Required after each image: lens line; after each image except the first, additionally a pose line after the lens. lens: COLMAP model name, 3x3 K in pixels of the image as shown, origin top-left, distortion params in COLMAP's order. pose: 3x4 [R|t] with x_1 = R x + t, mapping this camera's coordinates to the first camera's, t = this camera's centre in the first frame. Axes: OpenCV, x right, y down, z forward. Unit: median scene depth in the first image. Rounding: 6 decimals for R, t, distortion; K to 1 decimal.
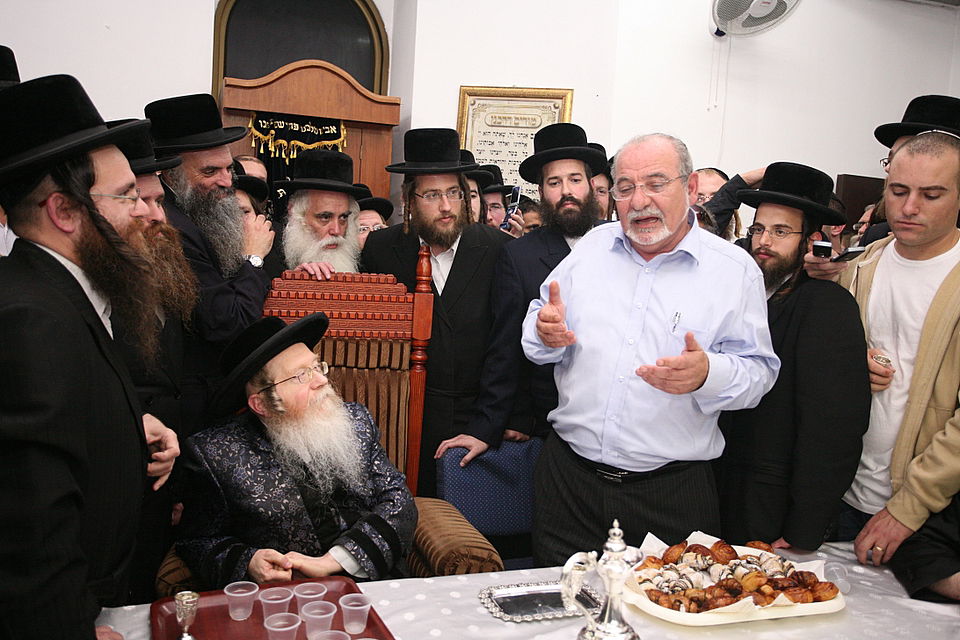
lens RADIAL K [[815.3, 0, 474.2], [0, 815.3, 309.5], [0, 0, 1]] dist [-0.005614, 0.058743]
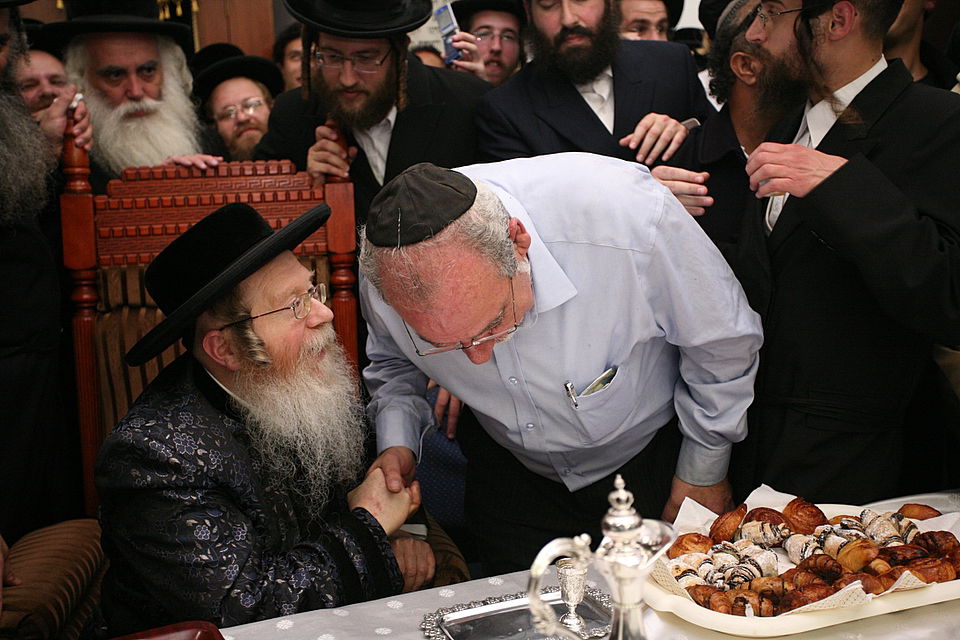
lens RADIAL K [[1058.3, 0, 469.6], [0, 1058.3, 287.8], [0, 0, 1]] dist [0.047845, 0.000000]
pose [[0.994655, -0.101205, 0.020450, 0.045242], [0.100202, 0.993939, 0.045228, 0.055631], [-0.024903, -0.042937, 0.998767, 0.178471]]
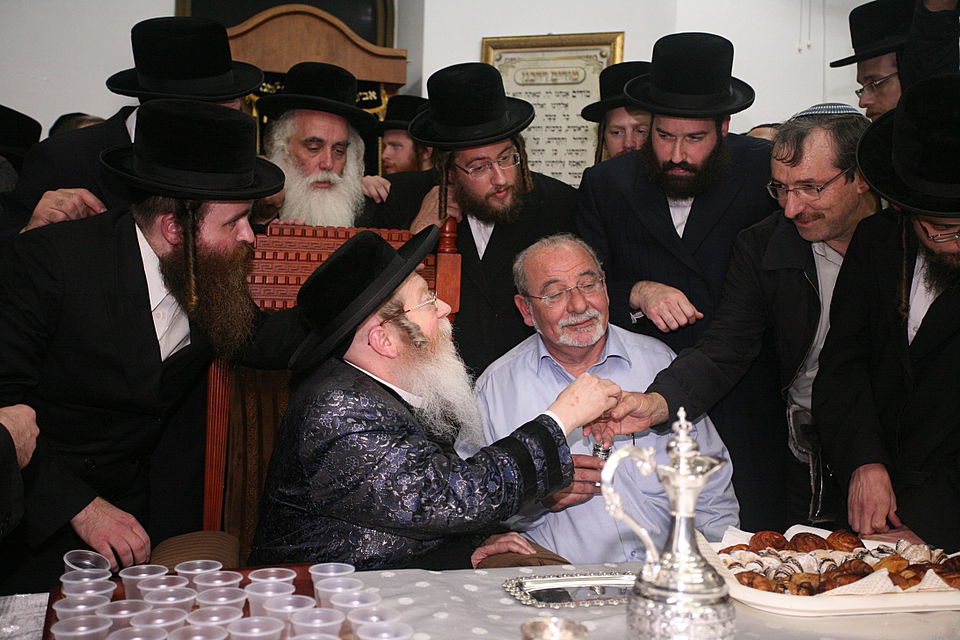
lens RADIAL K [[1010.7, 0, 475.8], [0, 1010.7, 313.6], [0, 0, 1]] dist [0.062772, 0.000000]
pose [[0.998617, -0.030082, -0.043118, 0.024068], [0.026456, 0.996253, -0.082342, 0.161608], [0.045434, 0.081087, 0.995671, 0.066834]]
